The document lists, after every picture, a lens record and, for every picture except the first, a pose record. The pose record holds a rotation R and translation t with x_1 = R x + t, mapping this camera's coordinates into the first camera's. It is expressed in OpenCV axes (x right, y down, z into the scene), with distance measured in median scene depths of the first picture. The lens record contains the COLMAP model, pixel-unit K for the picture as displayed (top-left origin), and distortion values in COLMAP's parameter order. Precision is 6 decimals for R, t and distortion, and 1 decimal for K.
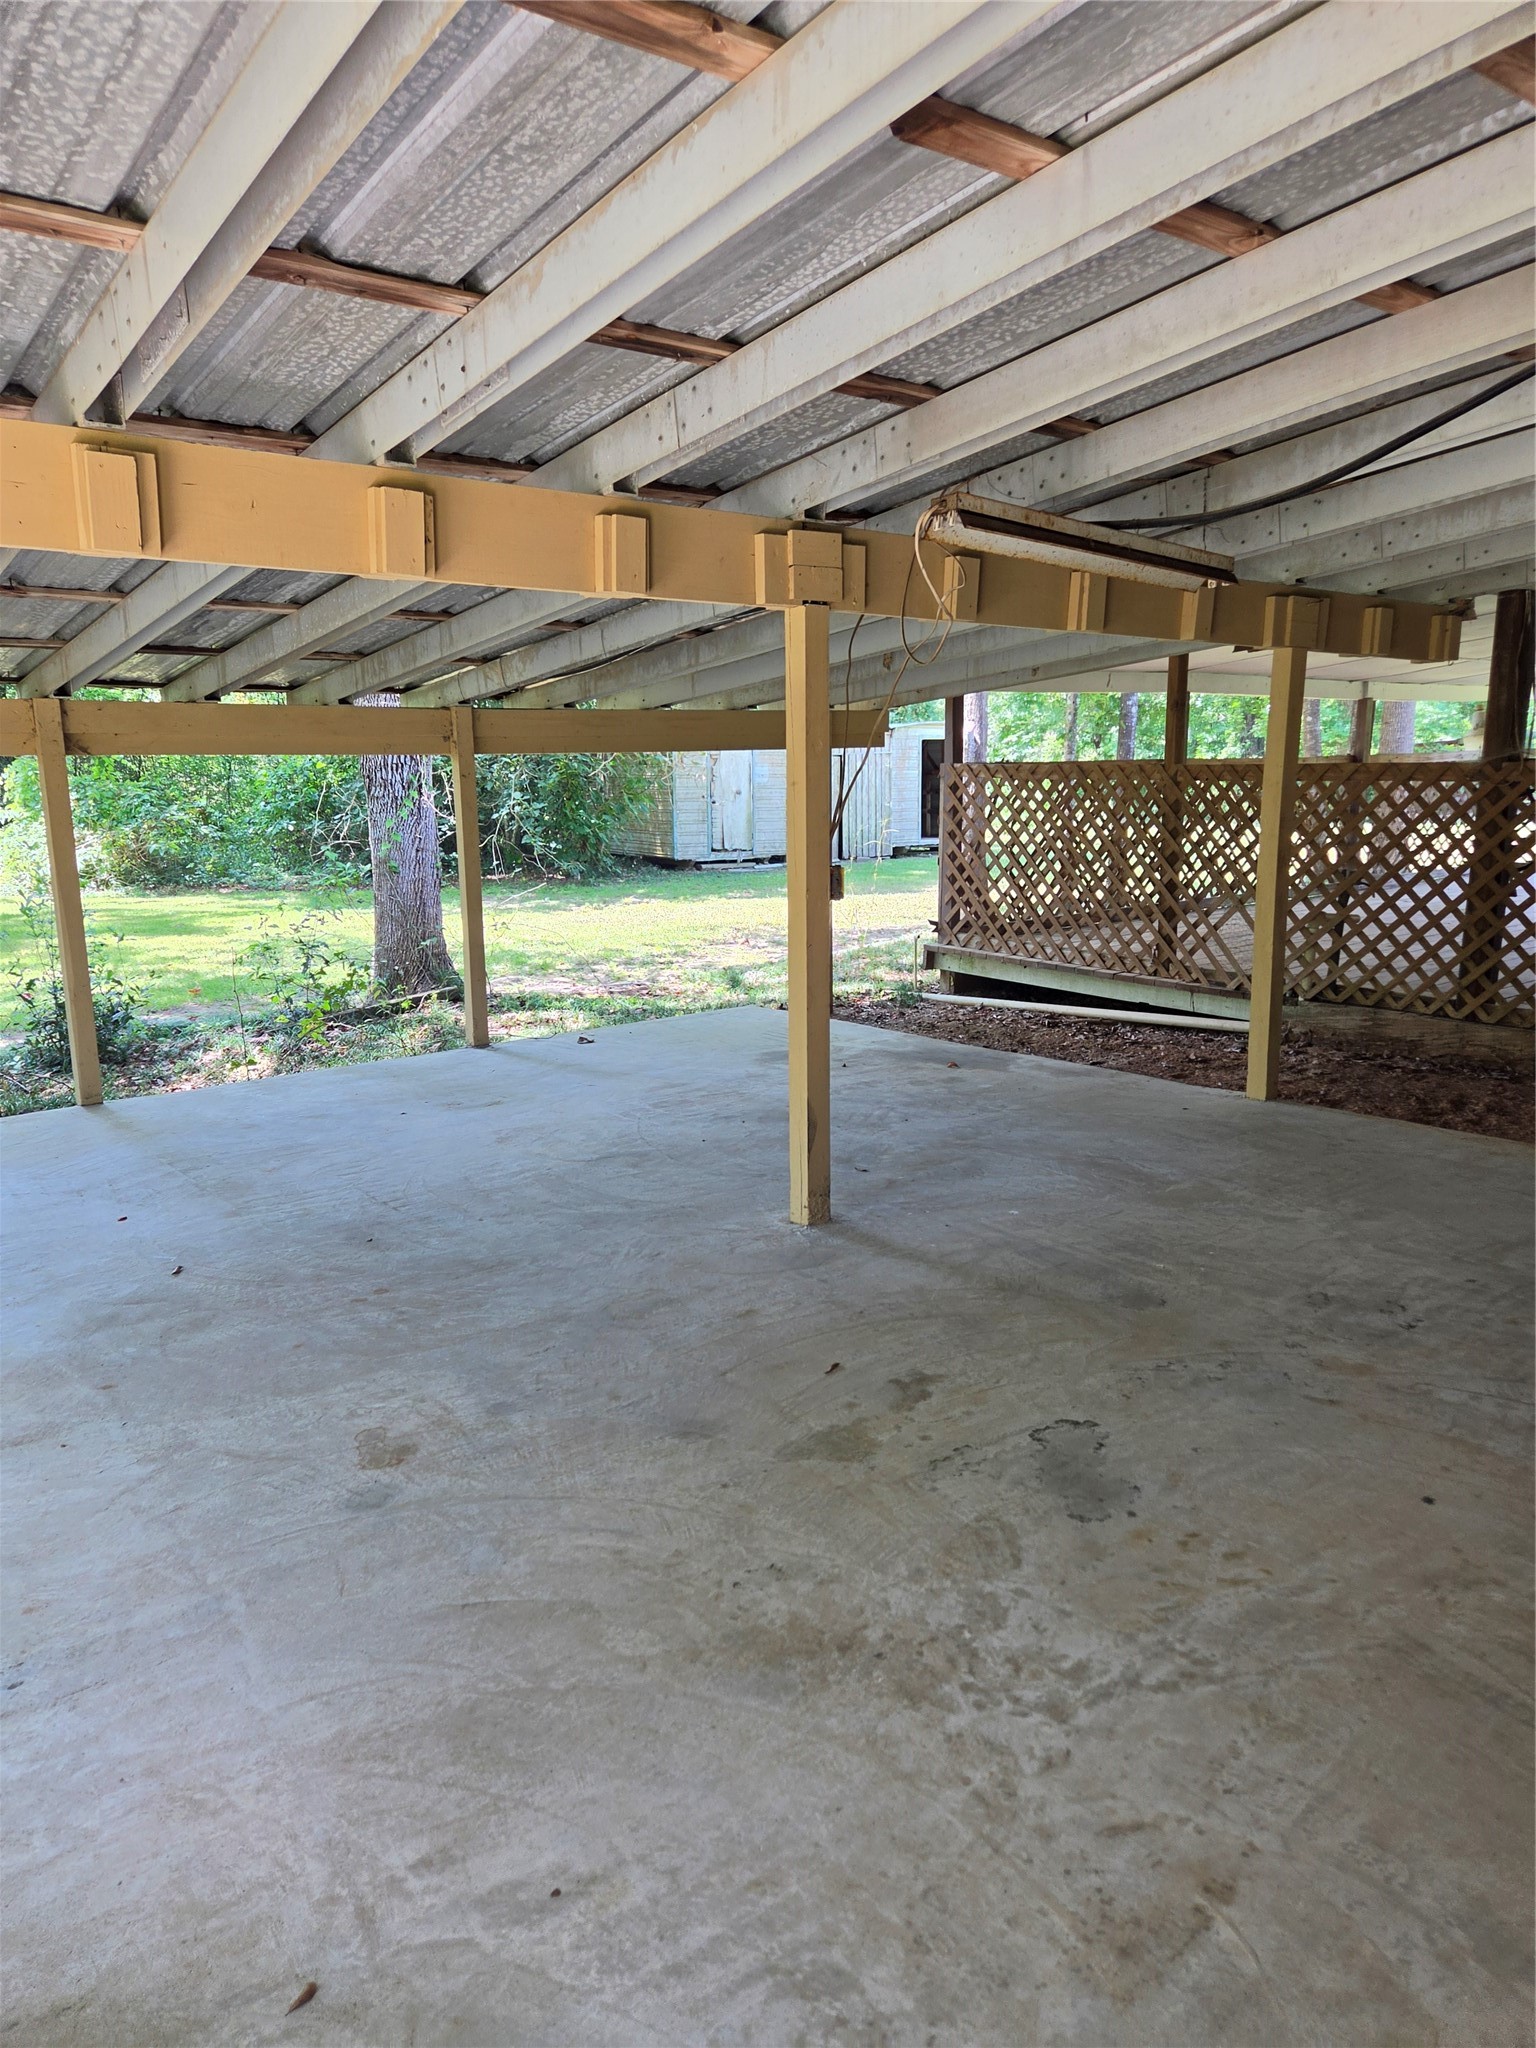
lens RADIAL K [[1370.1, 0, 766.9], [0, 1370.1, 1030.0], [0, 0, 1]] dist [0.063536, -0.053514]
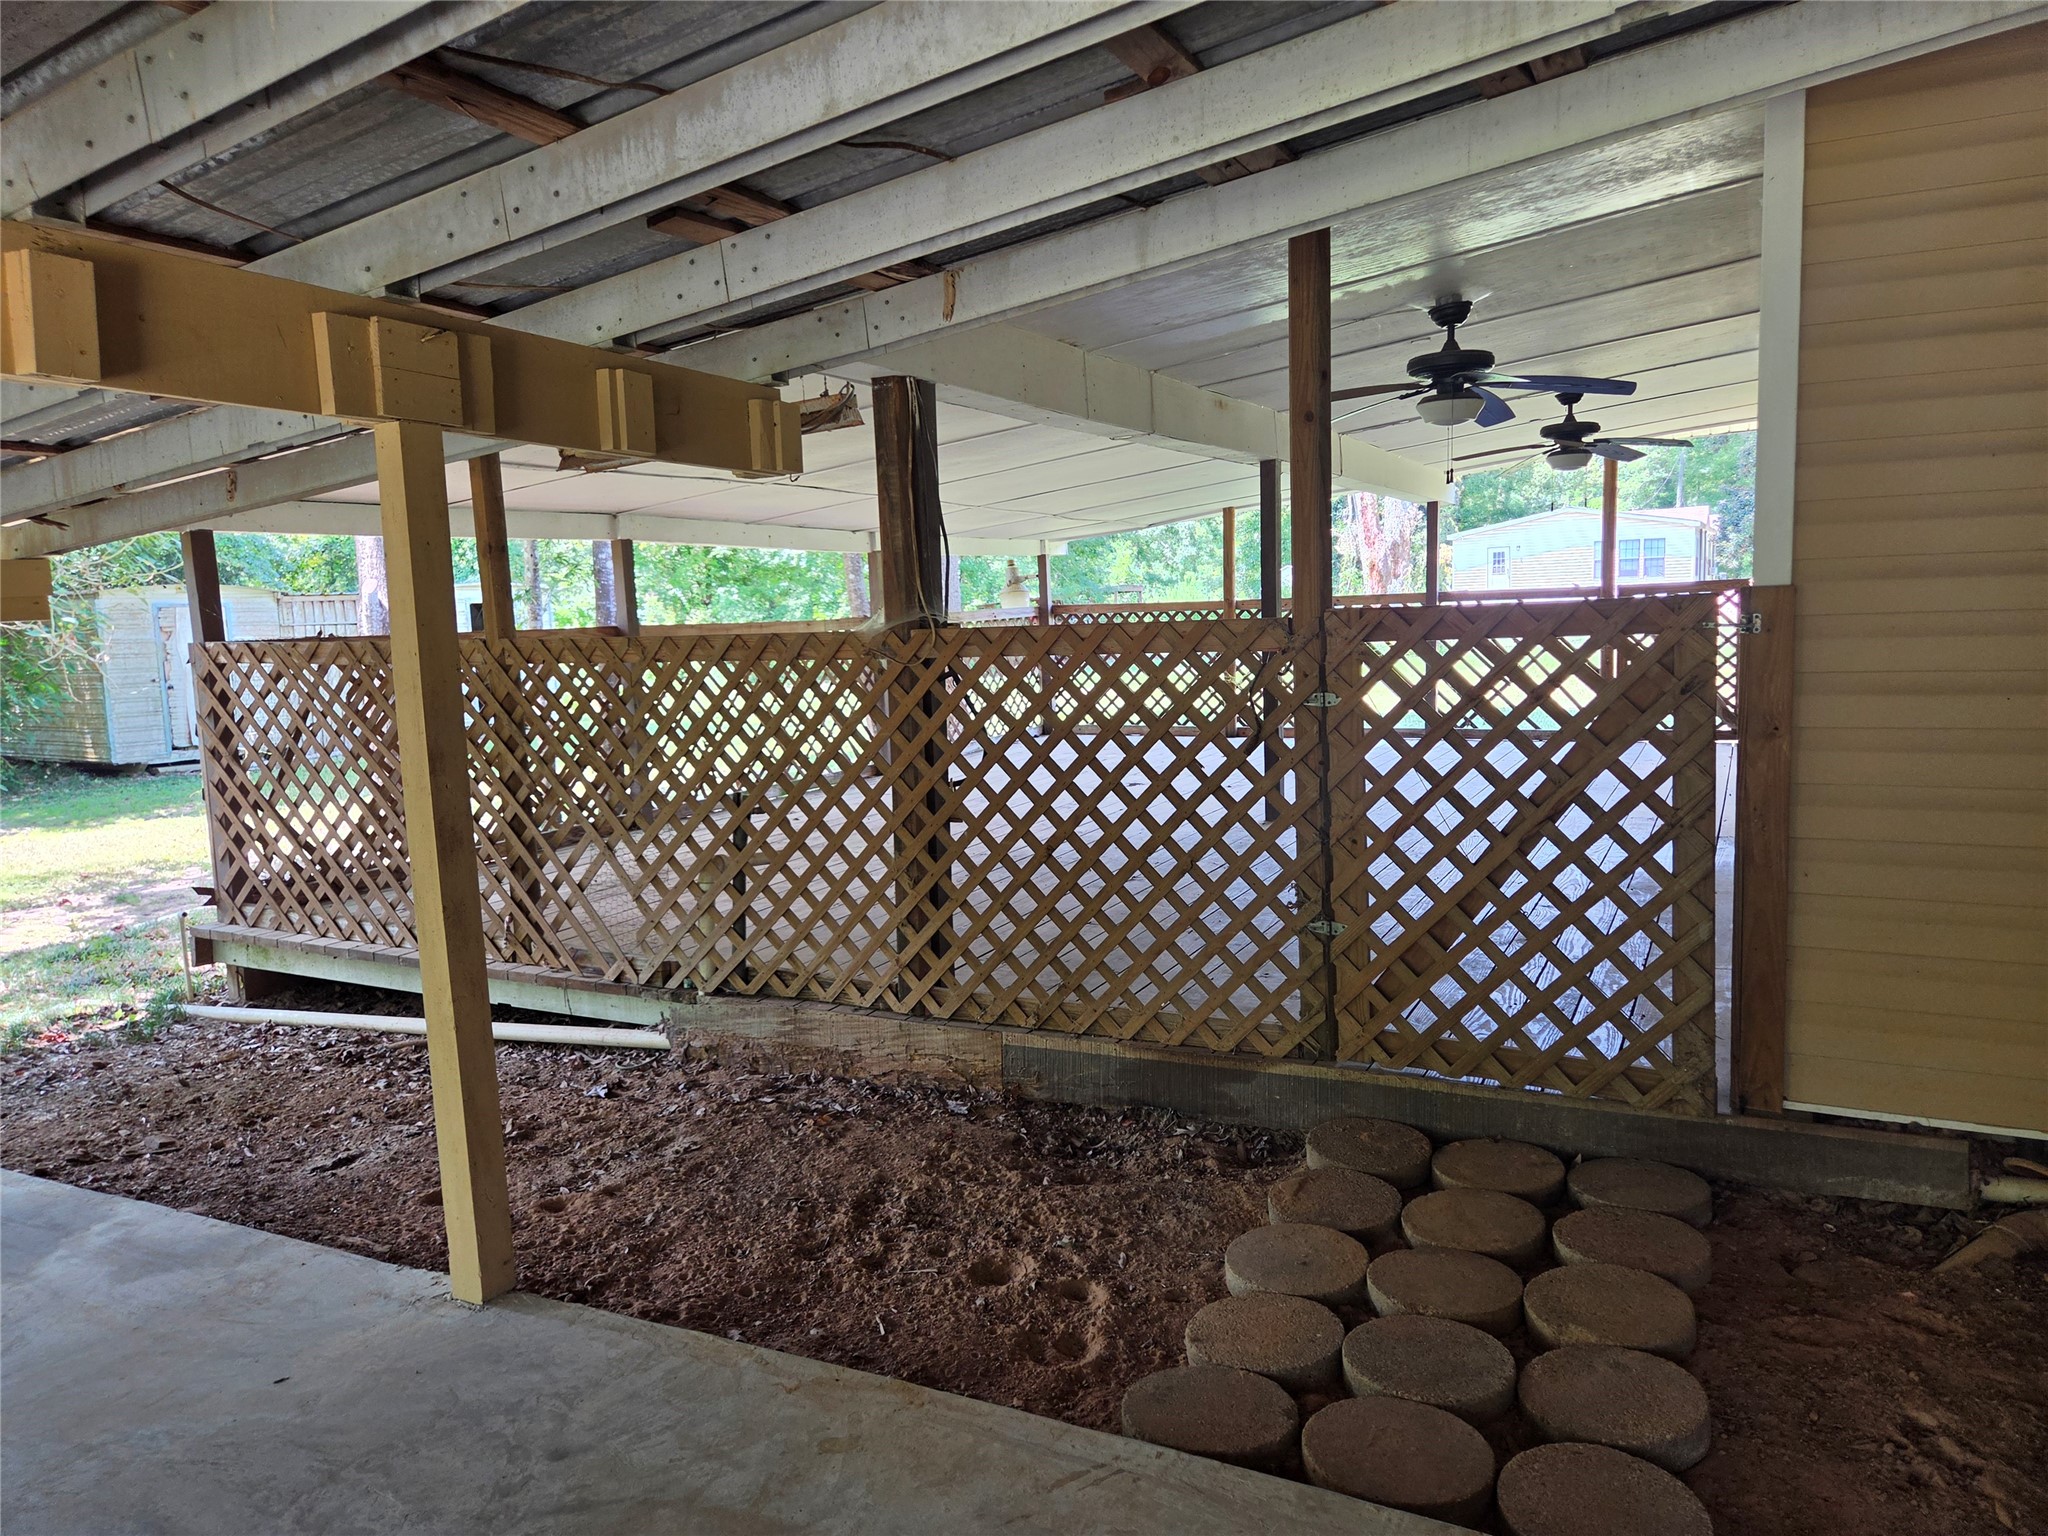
lens RADIAL K [[1370.1, 0, 1036.0], [0, 1370.1, 755.1], [0, 0, 1]] dist [0.063536, -0.053514]
pose [[0.908671, -0.068067, 0.411927, 0.272372], [0.106635, 0.991735, -0.071351, -0.070437], [-0.403666, 0.108760, 0.908419, 0.339892]]
